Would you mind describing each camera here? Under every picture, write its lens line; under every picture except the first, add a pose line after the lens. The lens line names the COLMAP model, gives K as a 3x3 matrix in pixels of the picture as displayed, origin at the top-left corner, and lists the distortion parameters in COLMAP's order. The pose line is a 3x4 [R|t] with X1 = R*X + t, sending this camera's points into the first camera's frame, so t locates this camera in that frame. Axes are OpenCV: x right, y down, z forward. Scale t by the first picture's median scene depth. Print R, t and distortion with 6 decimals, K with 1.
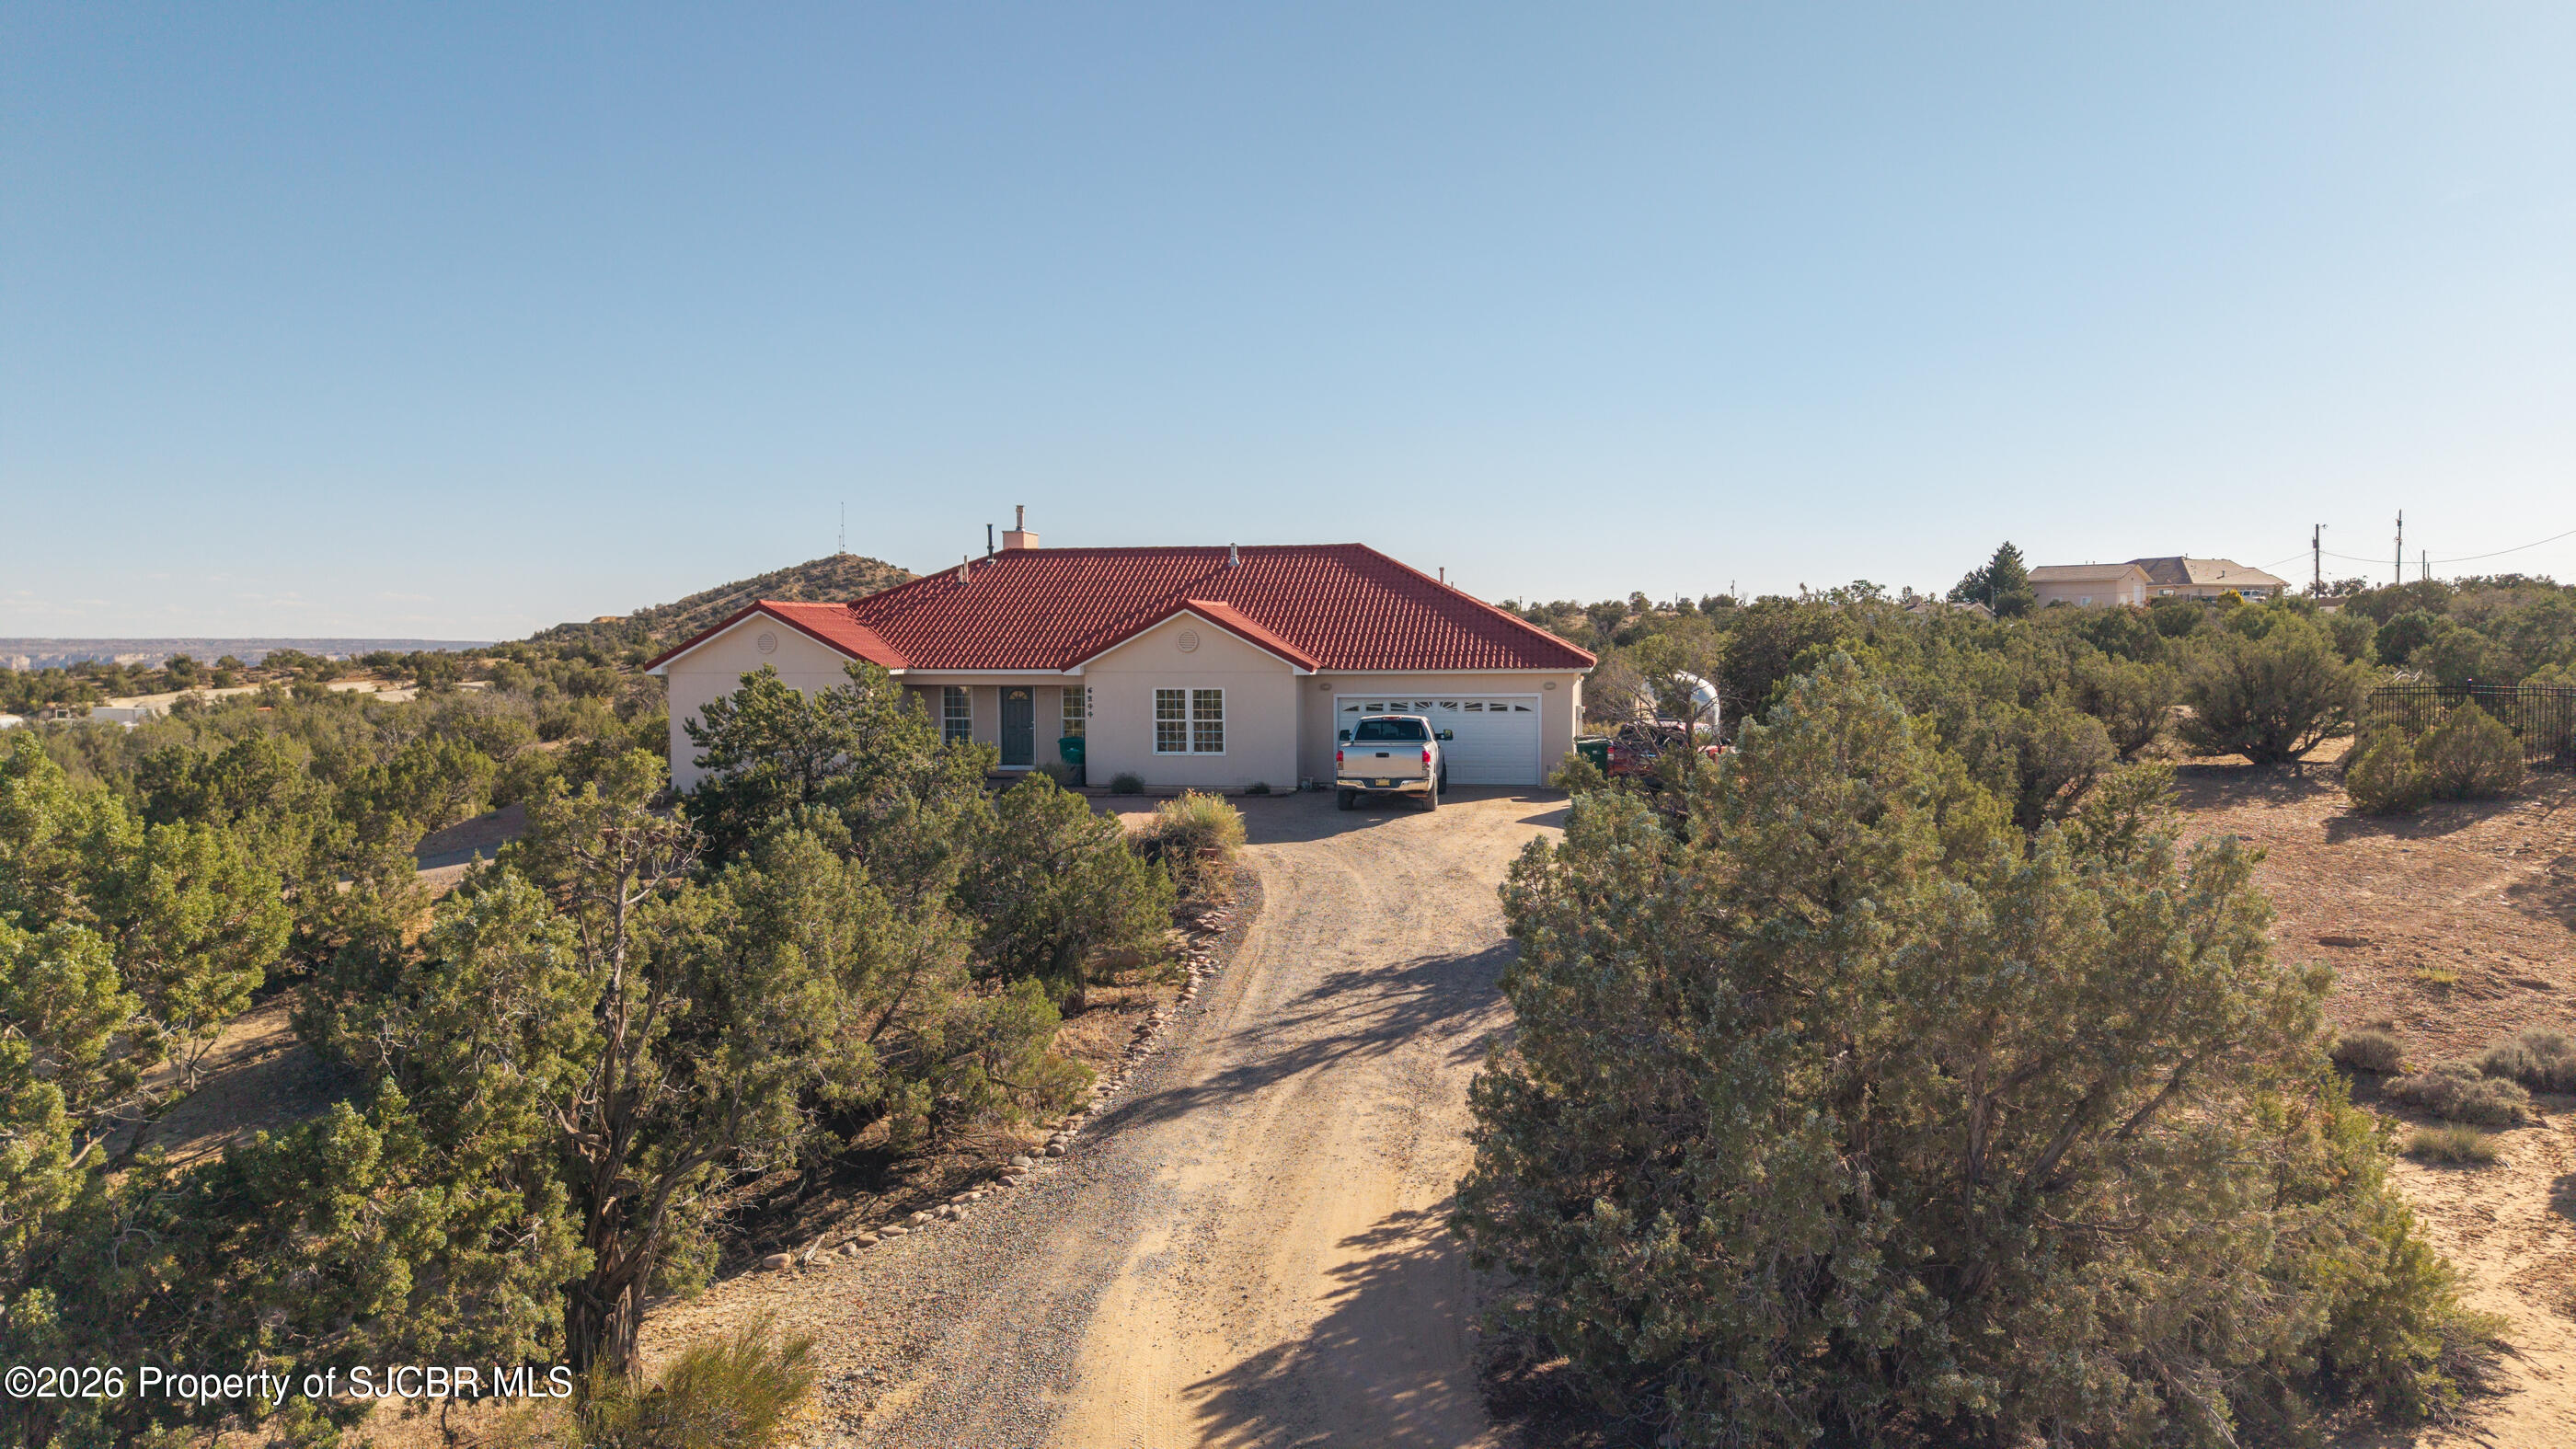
lens RADIAL K [[1717.7, 0, 1291.0], [0, 1717.7, 728.9], [0, 0, 1]] dist [0.045042, -0.054726]
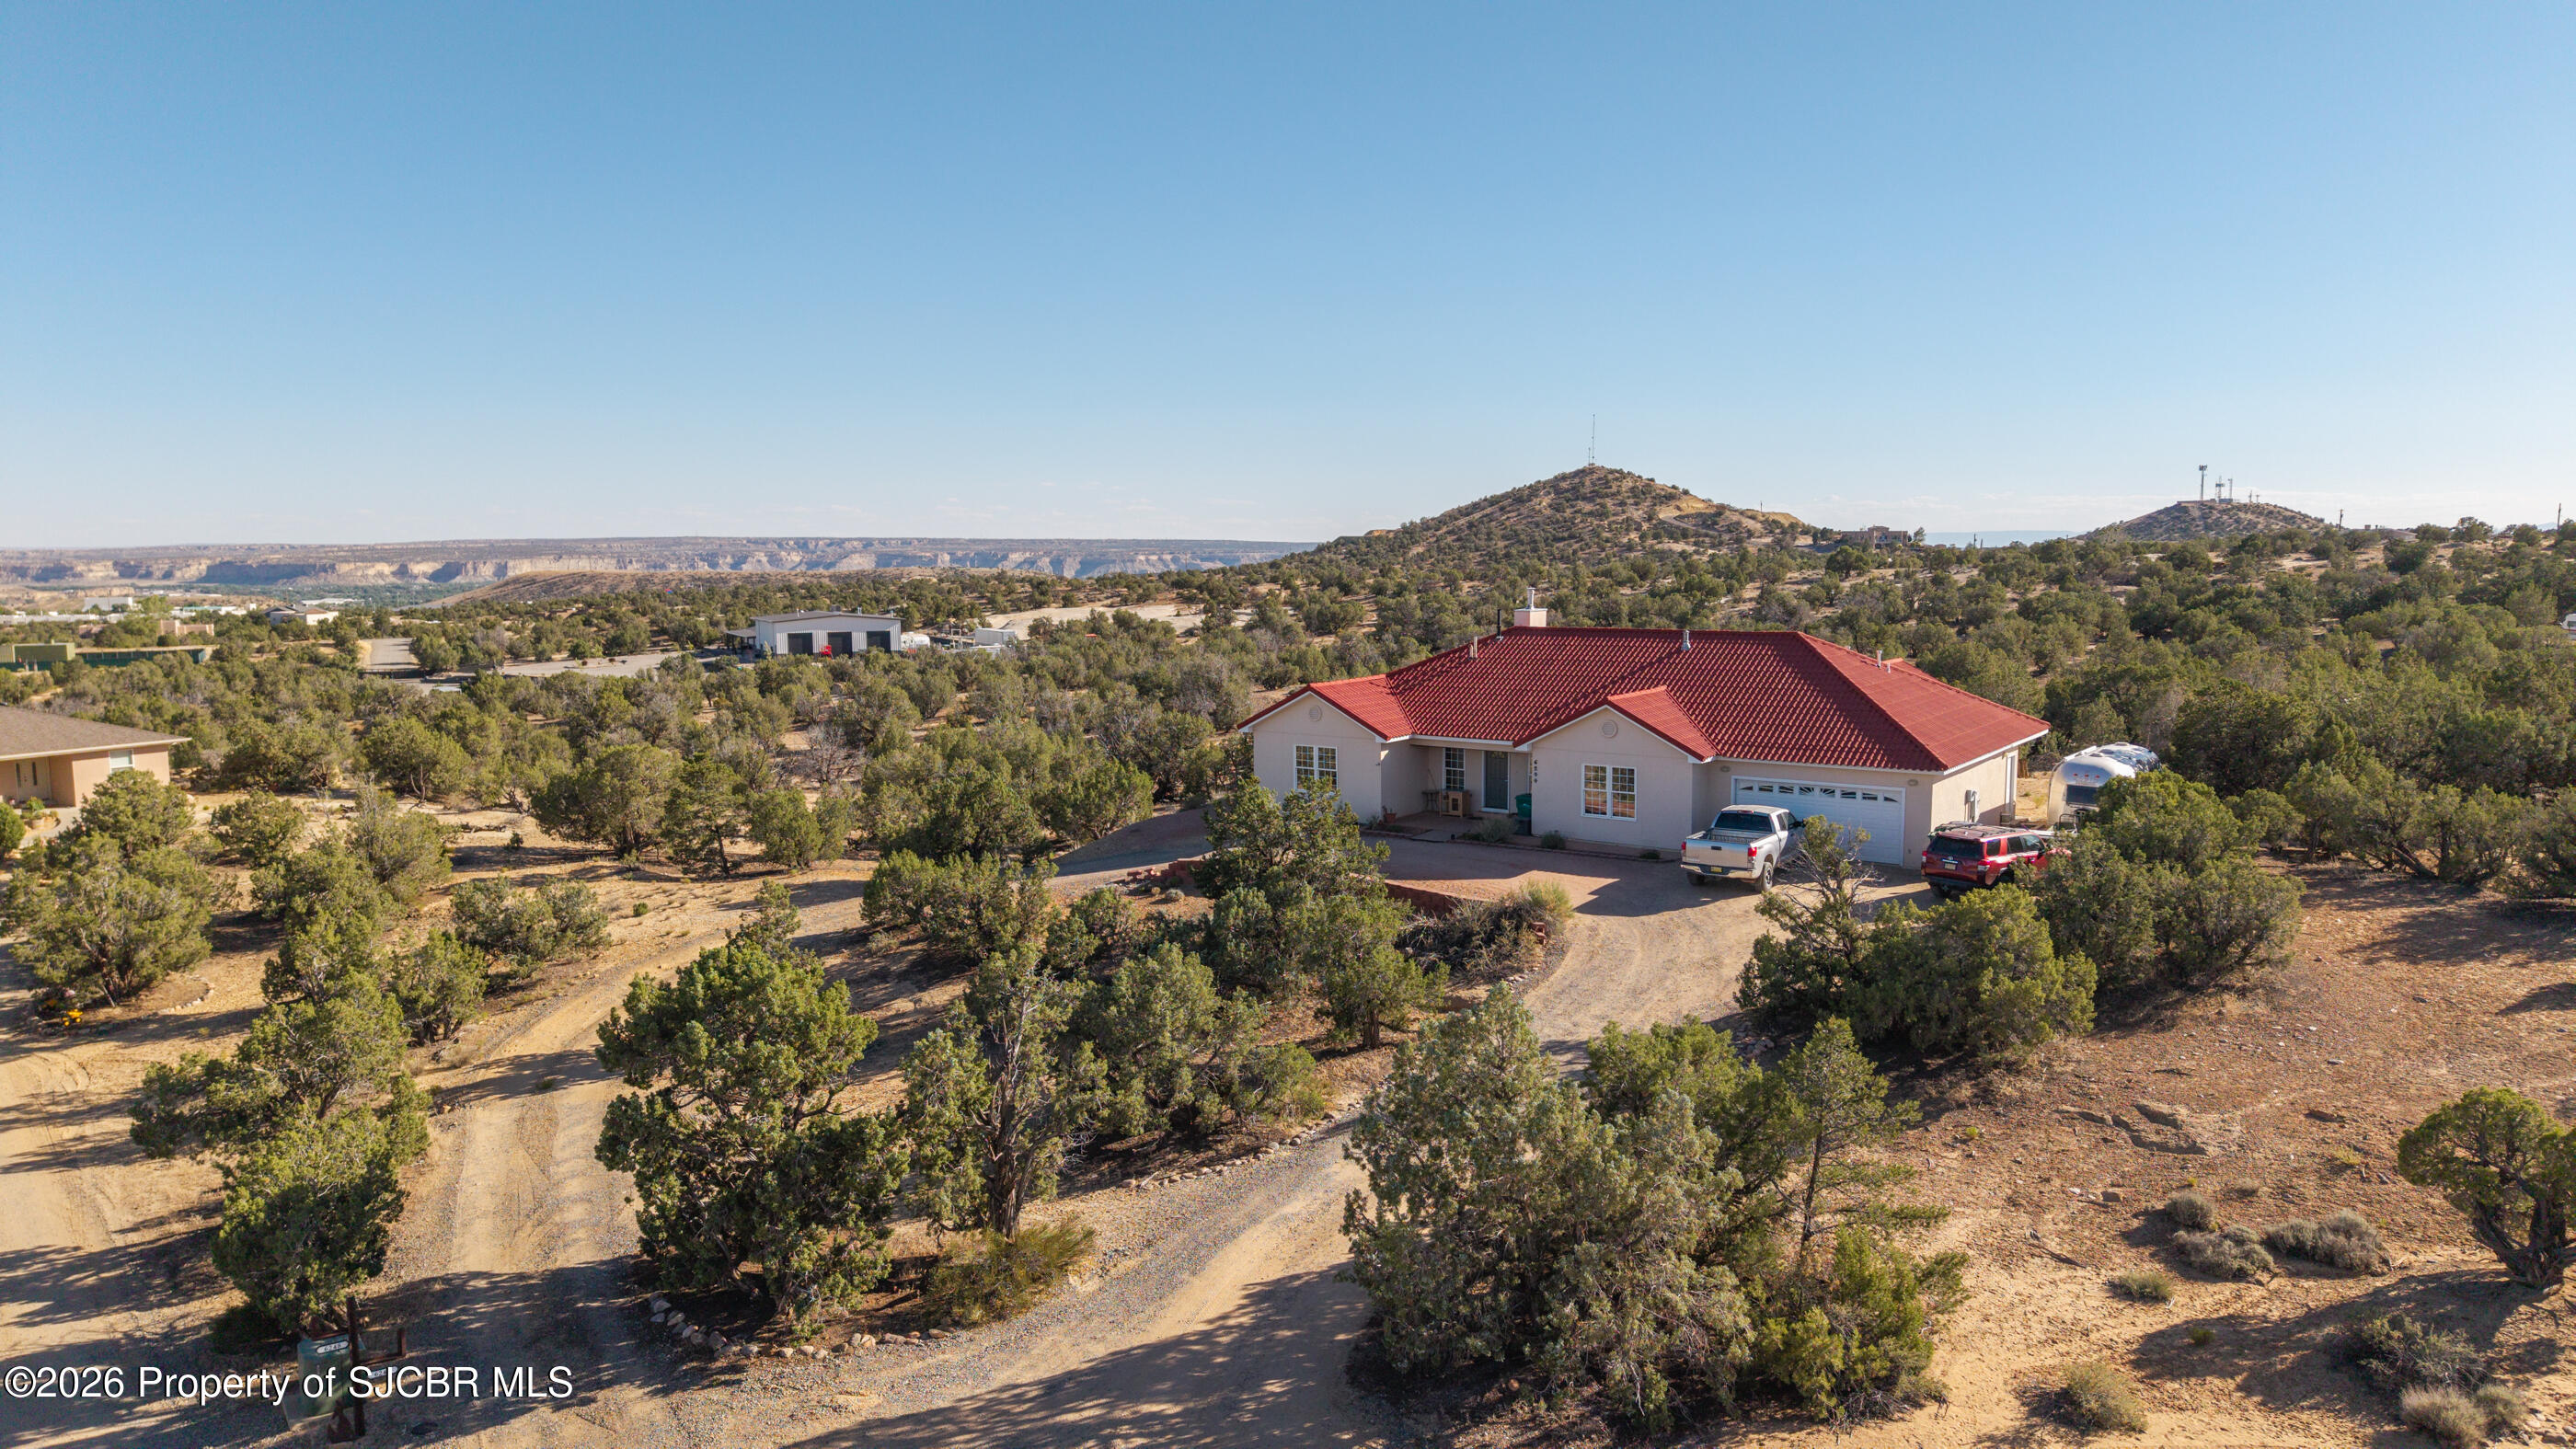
lens RADIAL K [[1717.7, 0, 1283.2], [0, 1717.7, 704.3], [0, 0, 1]] dist [0.045042, -0.054726]
pose [[0.905395, 0.039086, -0.422767, 0.349074], [-0.019950, 0.998570, 0.049595, -0.173492], [0.424101, -0.036469, 0.904880, -0.342766]]
